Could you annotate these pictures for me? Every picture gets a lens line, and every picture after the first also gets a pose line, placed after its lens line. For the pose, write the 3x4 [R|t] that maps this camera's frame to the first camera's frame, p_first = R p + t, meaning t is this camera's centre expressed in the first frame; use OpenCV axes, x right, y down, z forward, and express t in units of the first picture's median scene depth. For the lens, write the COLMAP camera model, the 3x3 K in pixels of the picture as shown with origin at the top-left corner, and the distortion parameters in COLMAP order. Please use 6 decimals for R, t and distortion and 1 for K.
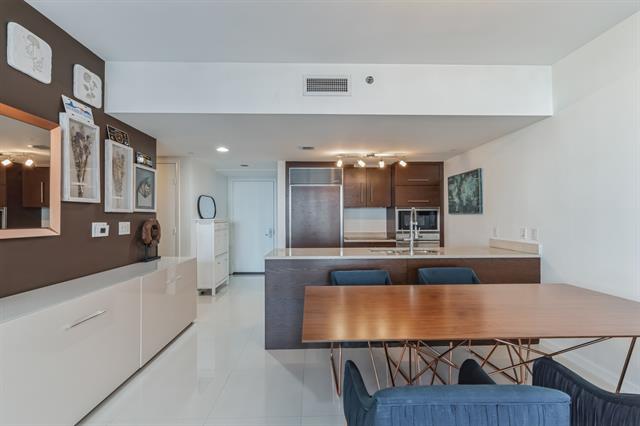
lens RADIAL K [[300.9, 0, 318.7], [0, 300.9, 215.8], [0, 0, 1]] dist [-0.006397, -0.000319]
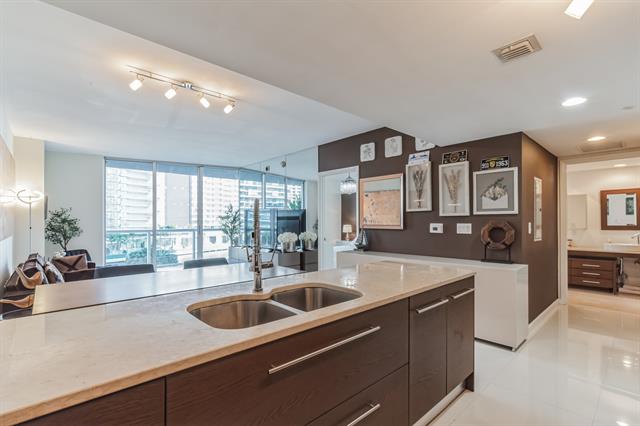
lens RADIAL K [[300.9, 0, 322.6], [0, 300.9, 219.1], [0, 0, 1]] dist [-0.006397, -0.000319]
pose [[-0.750514, 0.003156, -0.660847, 0.423635], [0.012480, 0.999878, -0.009398, 0.005081], [0.660737, -0.015301, -0.750462, 1.087435]]
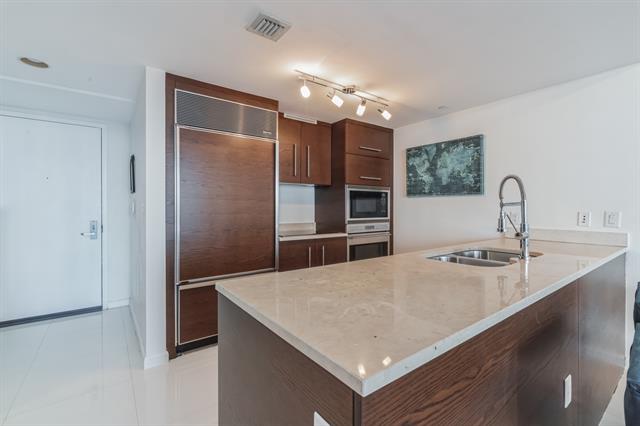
lens RADIAL K [[289.5, 0, 320.4], [0, 289.5, 207.3], [0, 0, 1]] dist [-0.004029, 0.000090]
pose [[0.817239, 0.003225, 0.576290, -0.200205], [-0.005880, 0.999979, 0.002742, 0.023872], [-0.576269, -0.005629, 0.817241, 0.598896]]
